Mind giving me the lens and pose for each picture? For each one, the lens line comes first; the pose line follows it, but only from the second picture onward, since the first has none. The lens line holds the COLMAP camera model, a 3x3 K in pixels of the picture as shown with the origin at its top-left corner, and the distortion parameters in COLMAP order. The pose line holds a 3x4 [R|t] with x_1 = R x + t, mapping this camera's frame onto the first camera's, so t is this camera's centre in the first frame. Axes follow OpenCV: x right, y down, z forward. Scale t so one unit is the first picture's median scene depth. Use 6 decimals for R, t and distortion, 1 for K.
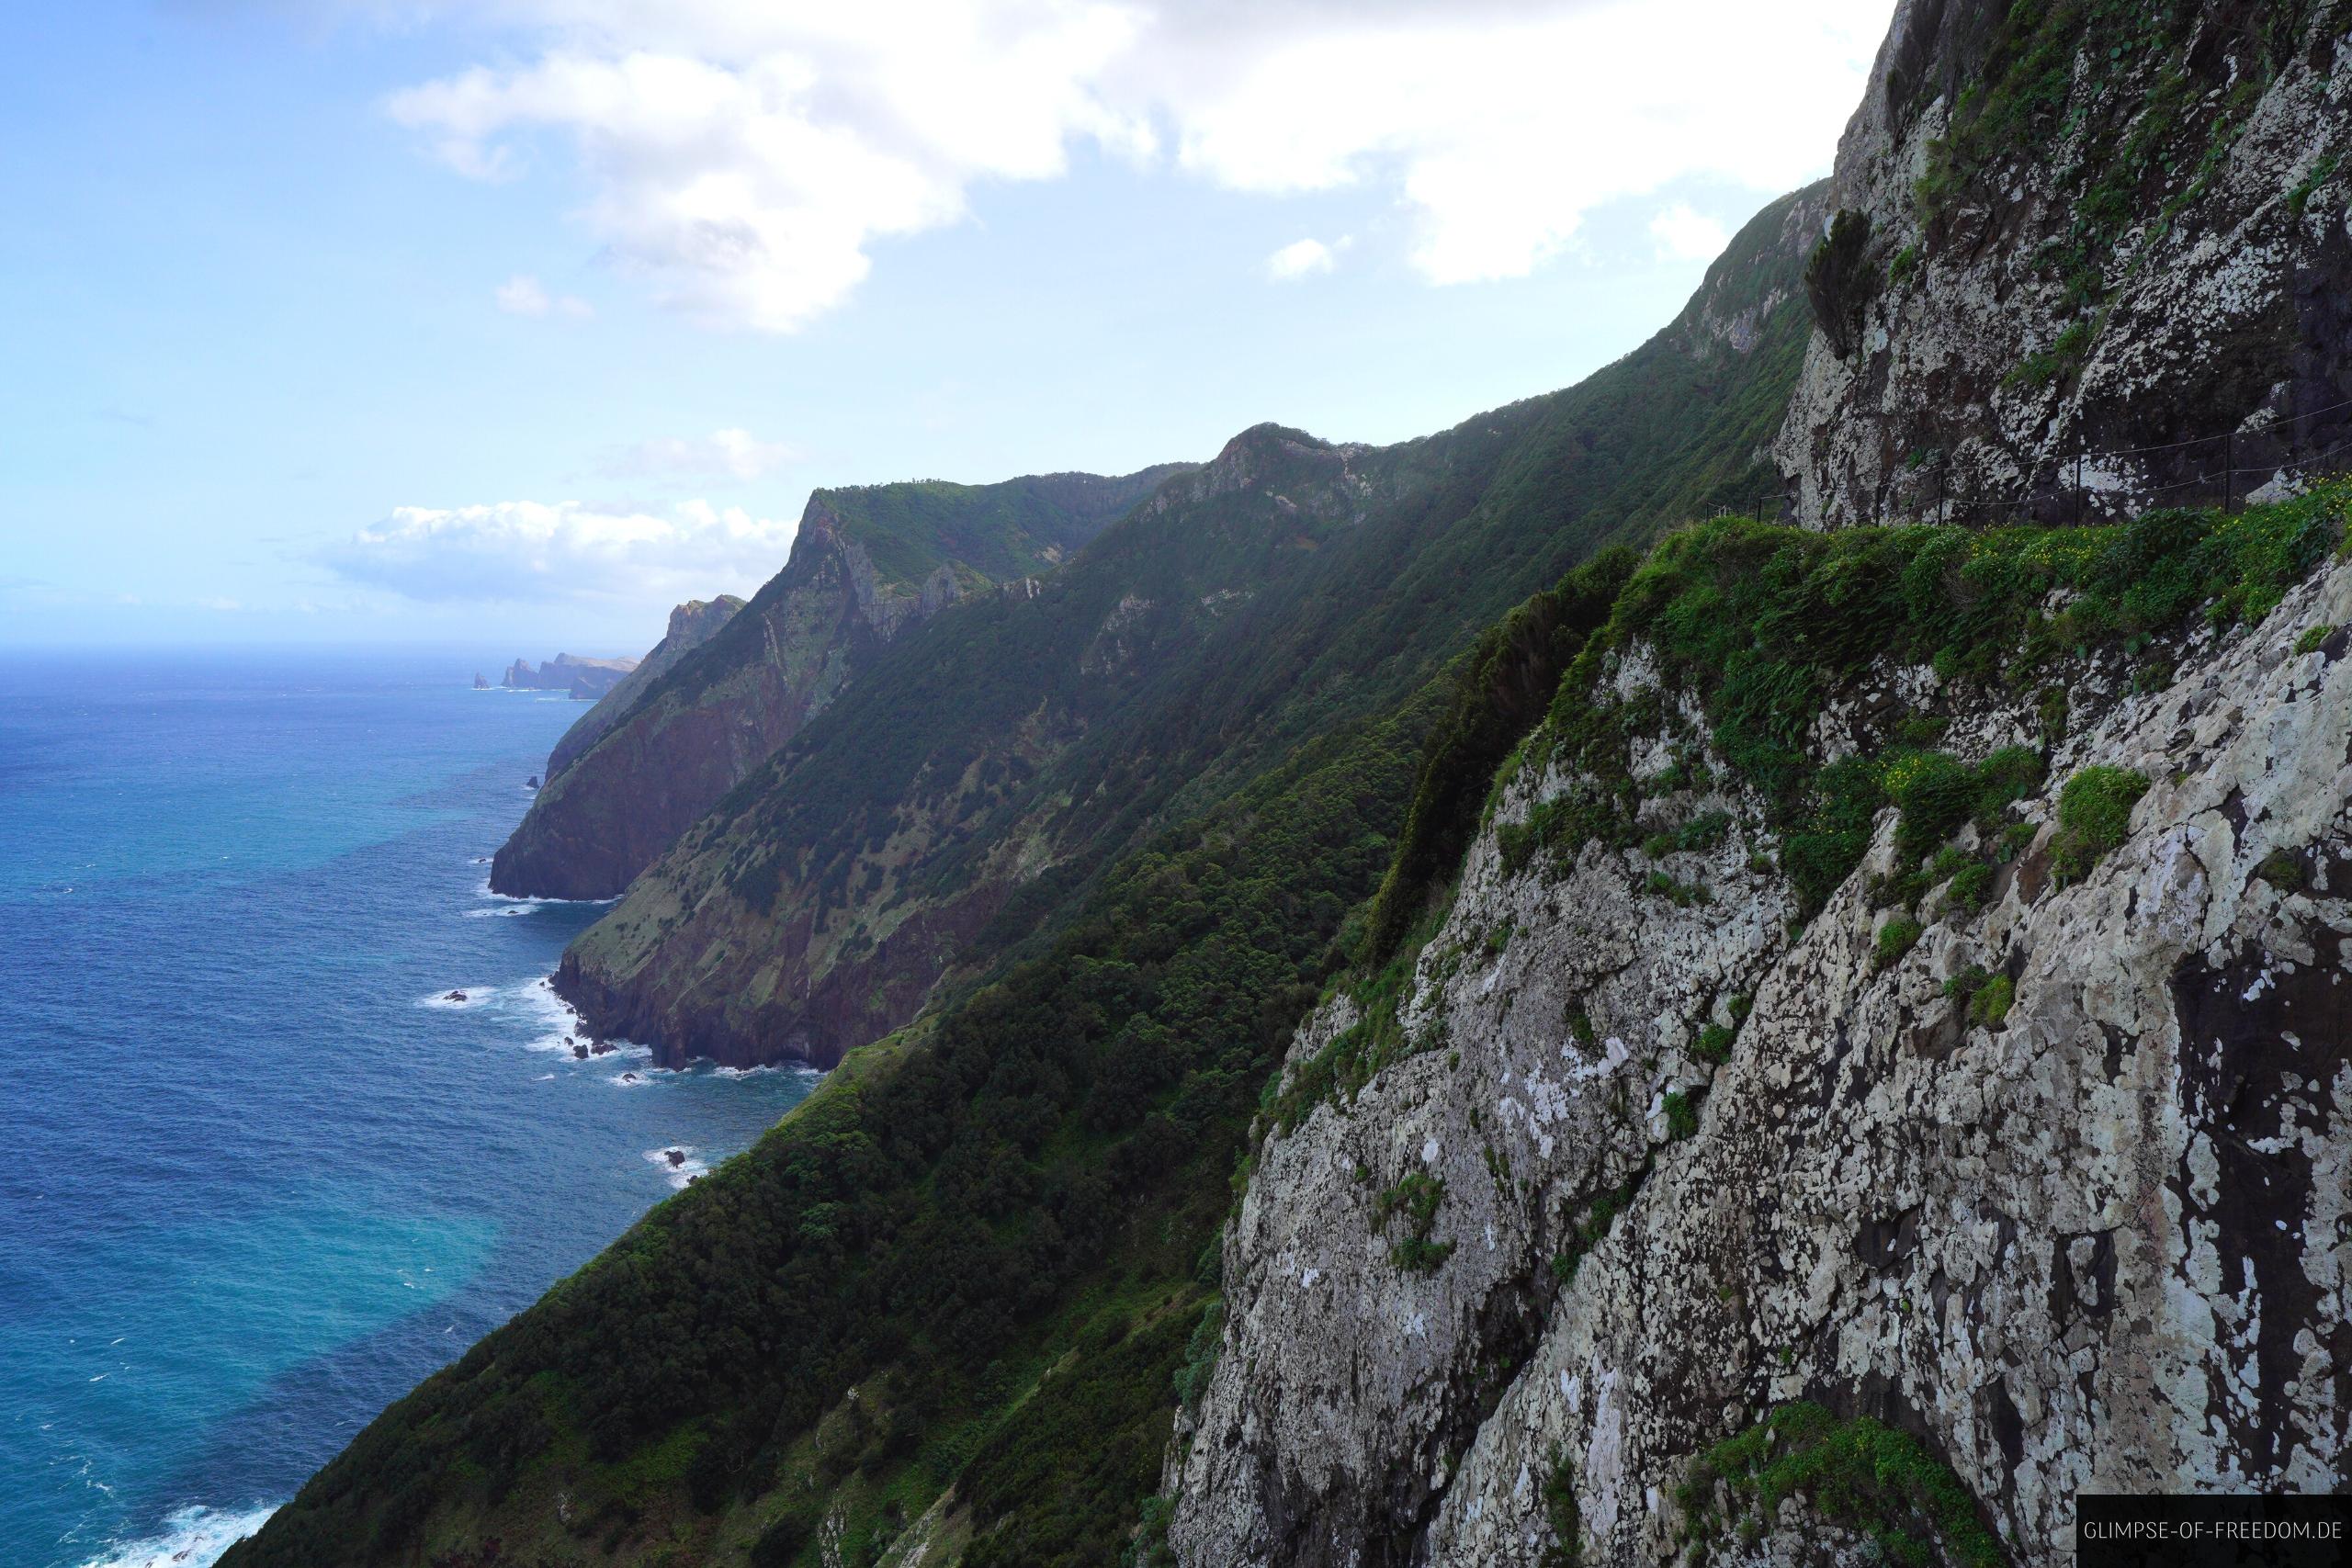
lens RADIAL K [[1602.1, 0, 1172.3], [0, 1602.1, 783.2], [0, 0, 1]] dist [0.000698, -0.004067]
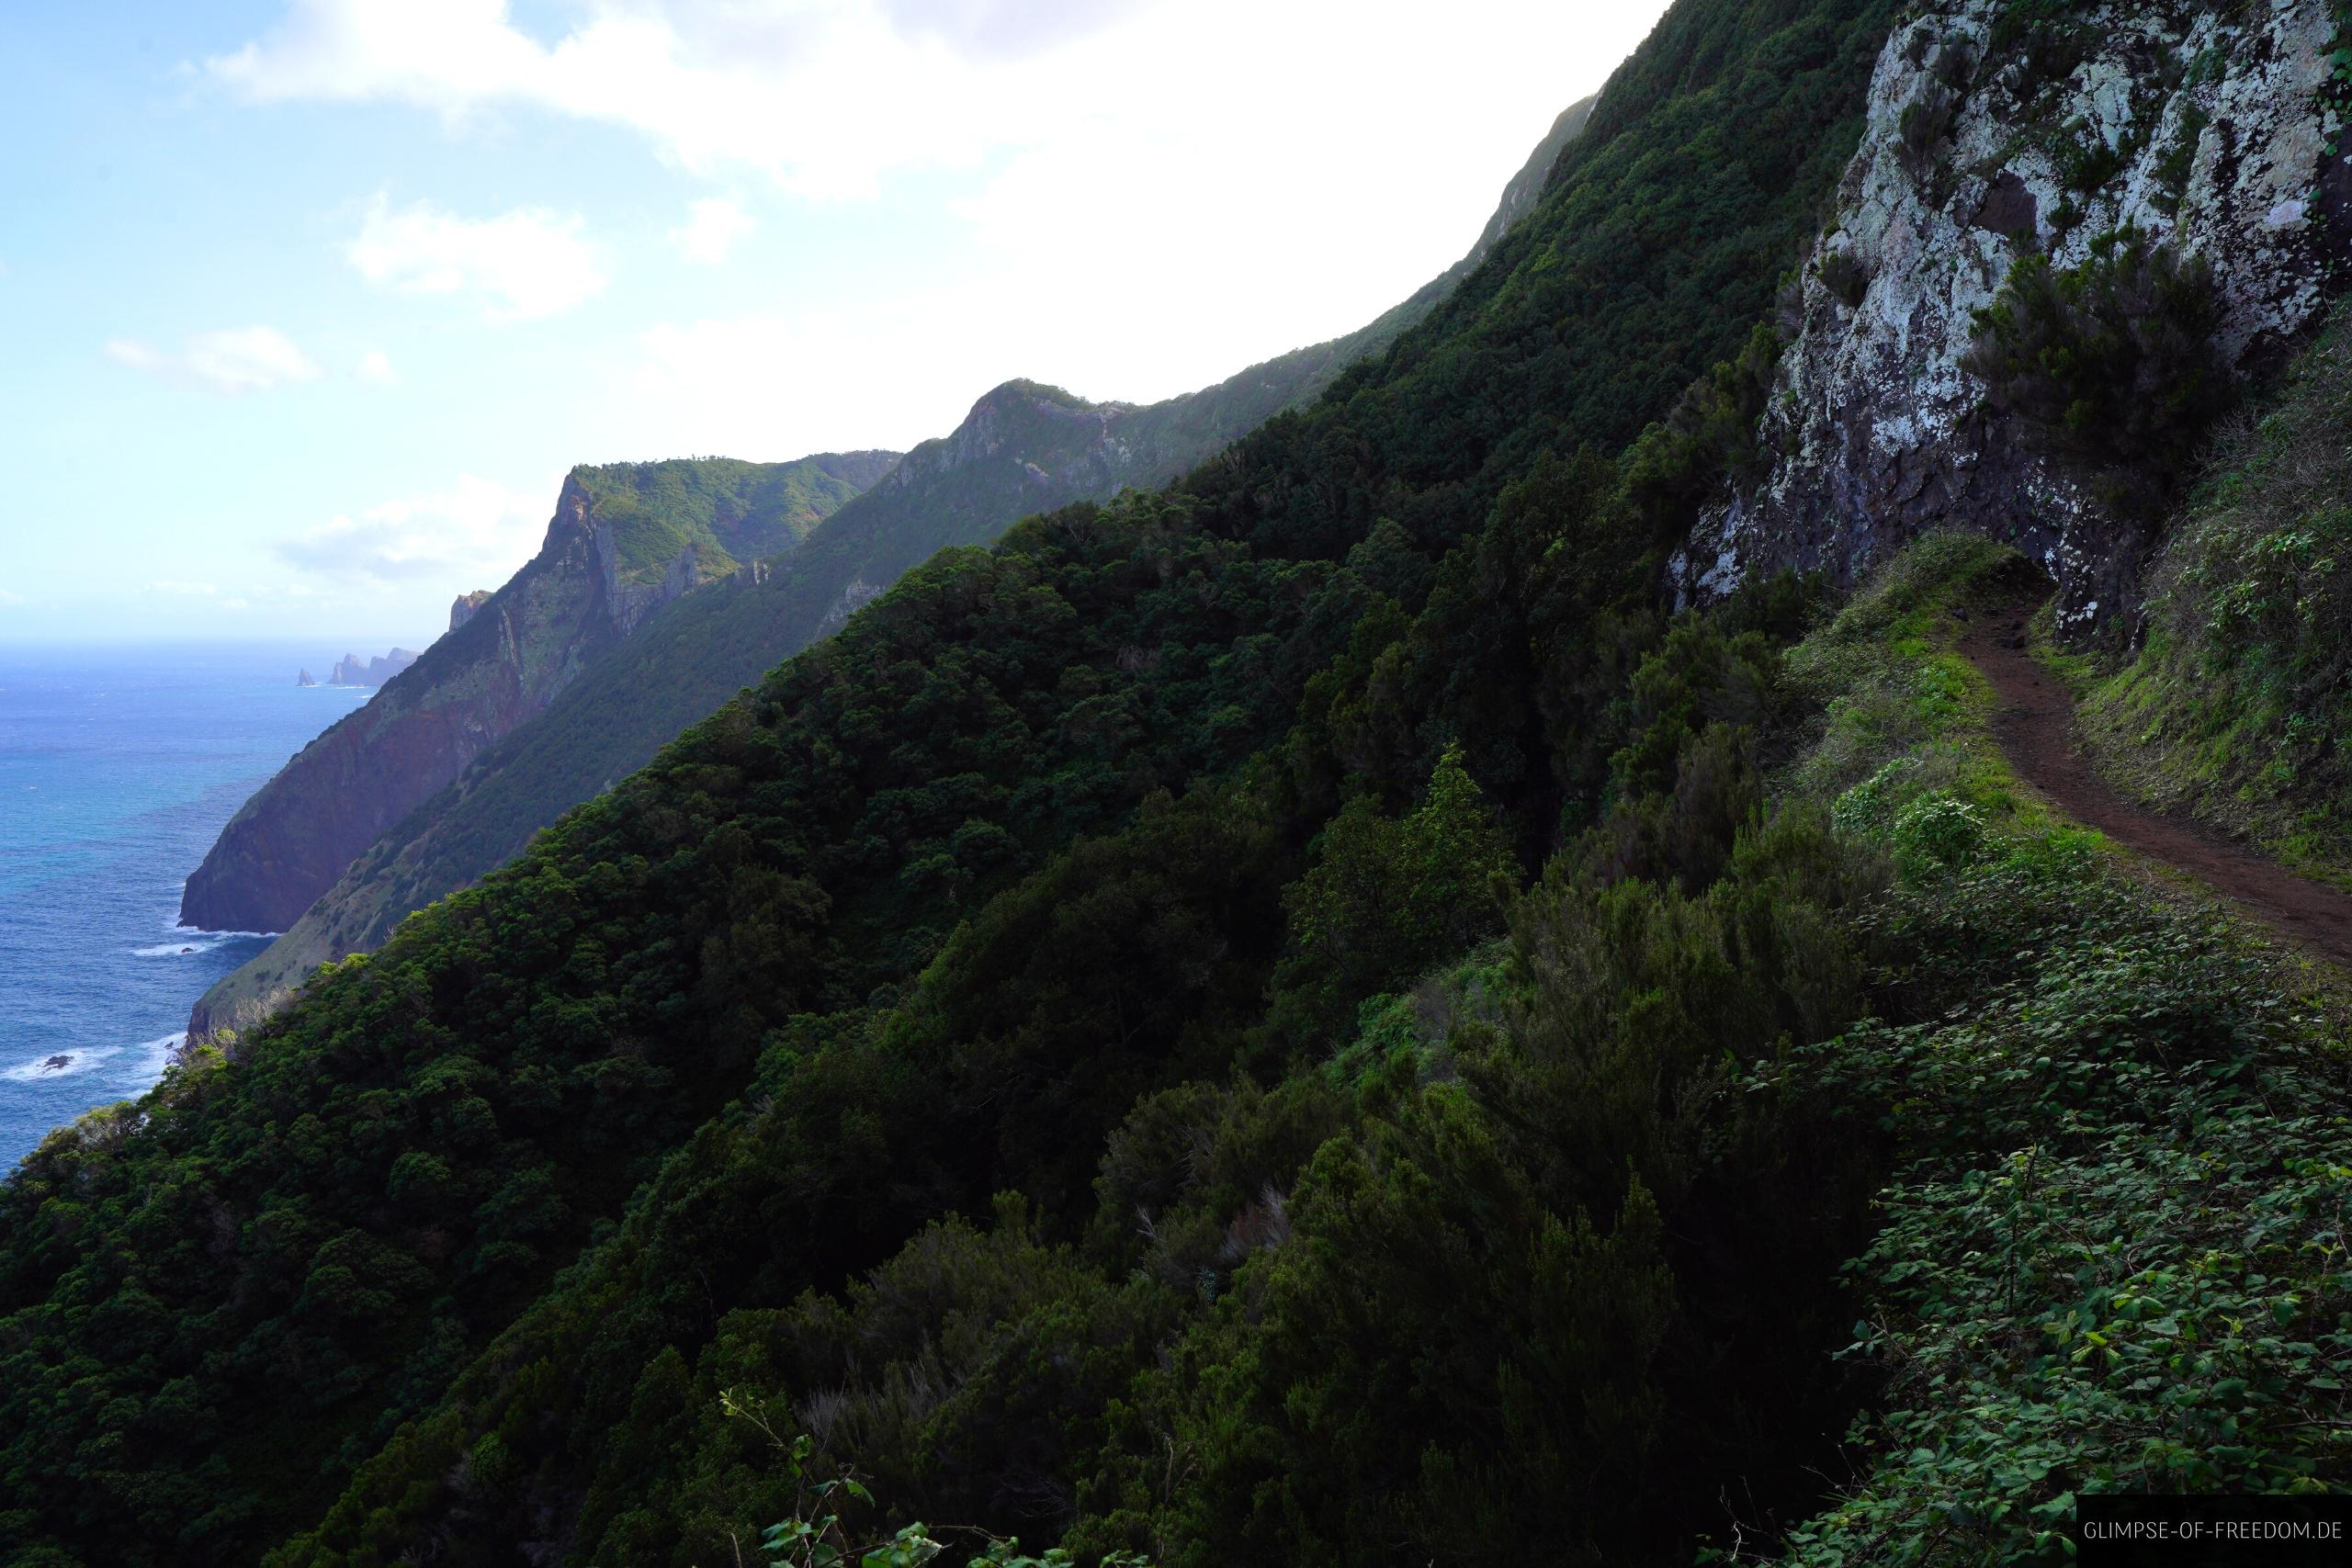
lens RADIAL K [[1602.1, 0, 1171.7], [0, 1602.1, 776.6], [0, 0, 1]] dist [0.000698, -0.004067]
pose [[0.997675, -0.007647, 0.067725, 0.083740], [0.007627, 0.999971, 0.000542, -0.012982], [-0.067728, -0.000025, 0.997704, 0.146523]]
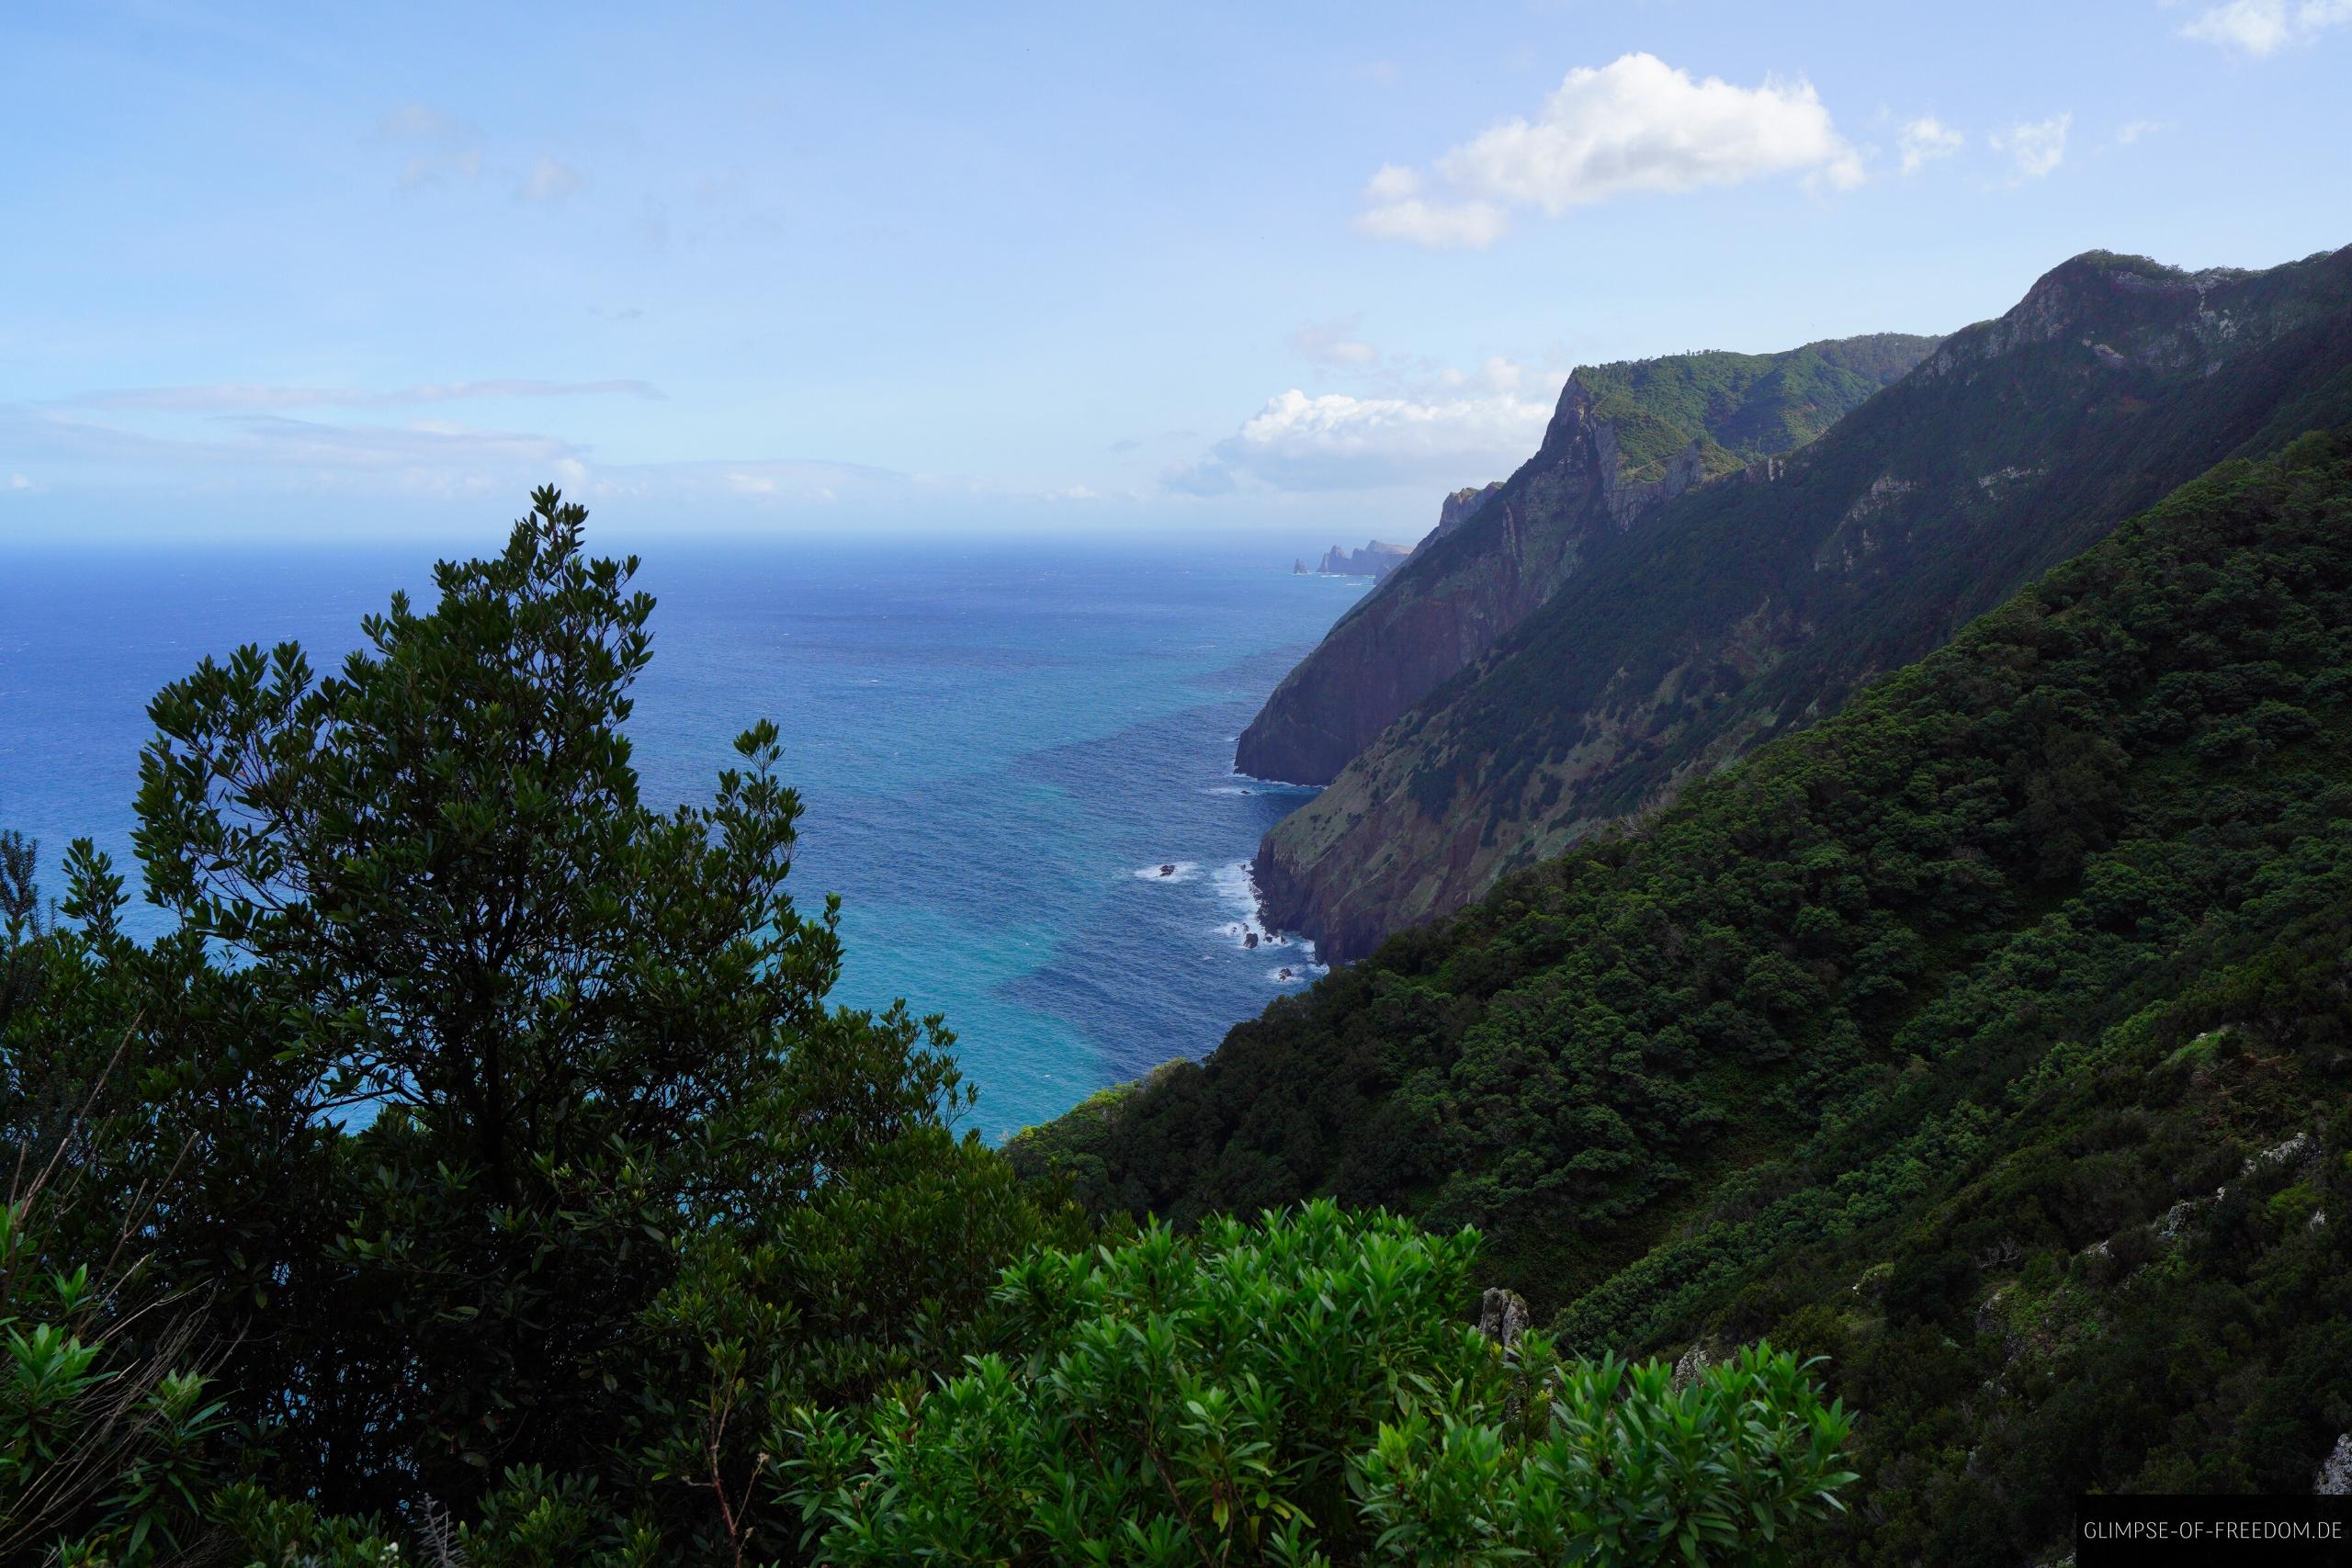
lens RADIAL K [[1602.1, 0, 1169.0], [0, 1602.1, 780.2], [0, 0, 1]] dist [0.000698, -0.004067]
pose [[0.877449, 0.074772, -0.473806, 0.054515], [-0.042838, 0.996044, 0.077854, -0.008988], [0.477753, -0.048016, 0.877181, 0.087462]]
